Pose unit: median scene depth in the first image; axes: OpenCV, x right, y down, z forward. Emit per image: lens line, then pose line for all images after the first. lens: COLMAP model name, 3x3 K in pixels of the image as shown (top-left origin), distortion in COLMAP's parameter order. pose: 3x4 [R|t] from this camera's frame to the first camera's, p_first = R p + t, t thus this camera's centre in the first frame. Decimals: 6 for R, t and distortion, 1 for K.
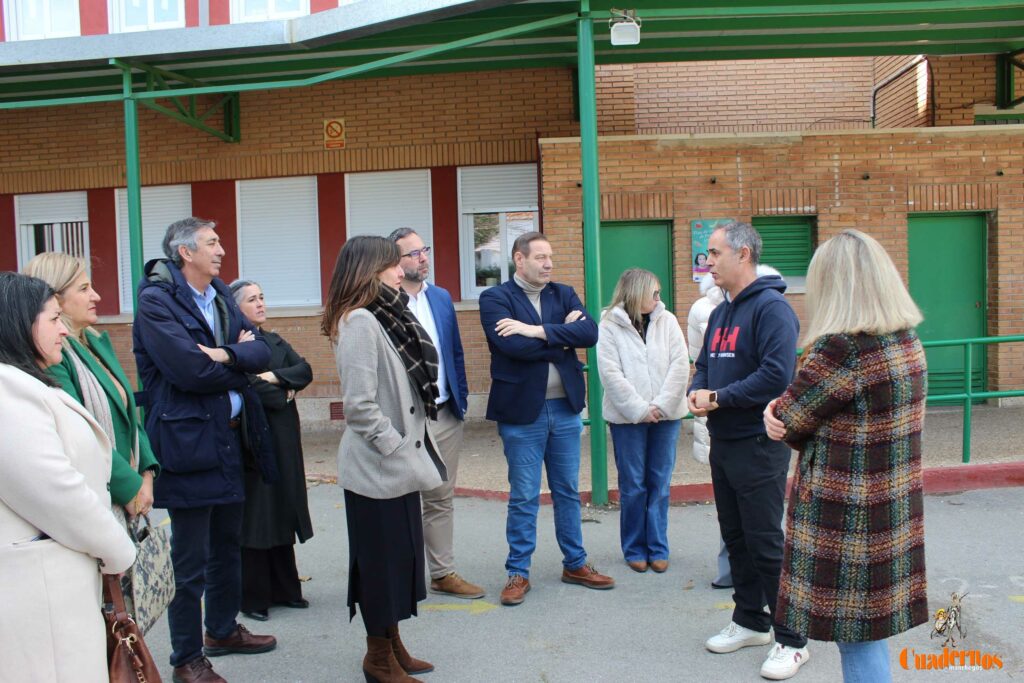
lens RADIAL K [[862.8, 0, 512.0], [0, 862.8, 341.5], [0, 0, 1]] dist [-0.155337, 0.143664]
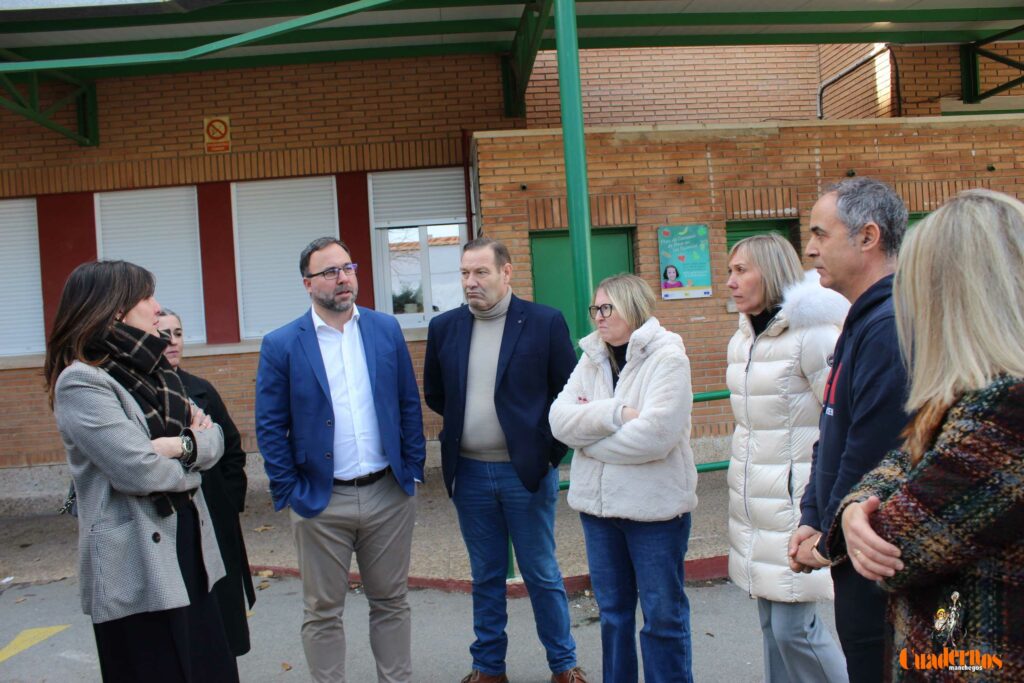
lens RADIAL K [[862.8, 0, 512.0], [0, 862.8, 341.5], [0, 0, 1]] dist [-0.155337, 0.143664]
pose [[0.989766, -0.034507, 0.138462, -0.046759], [0.039140, 0.998756, -0.030882, -0.007113], [-0.137225, 0.035985, 0.989886, 0.161485]]
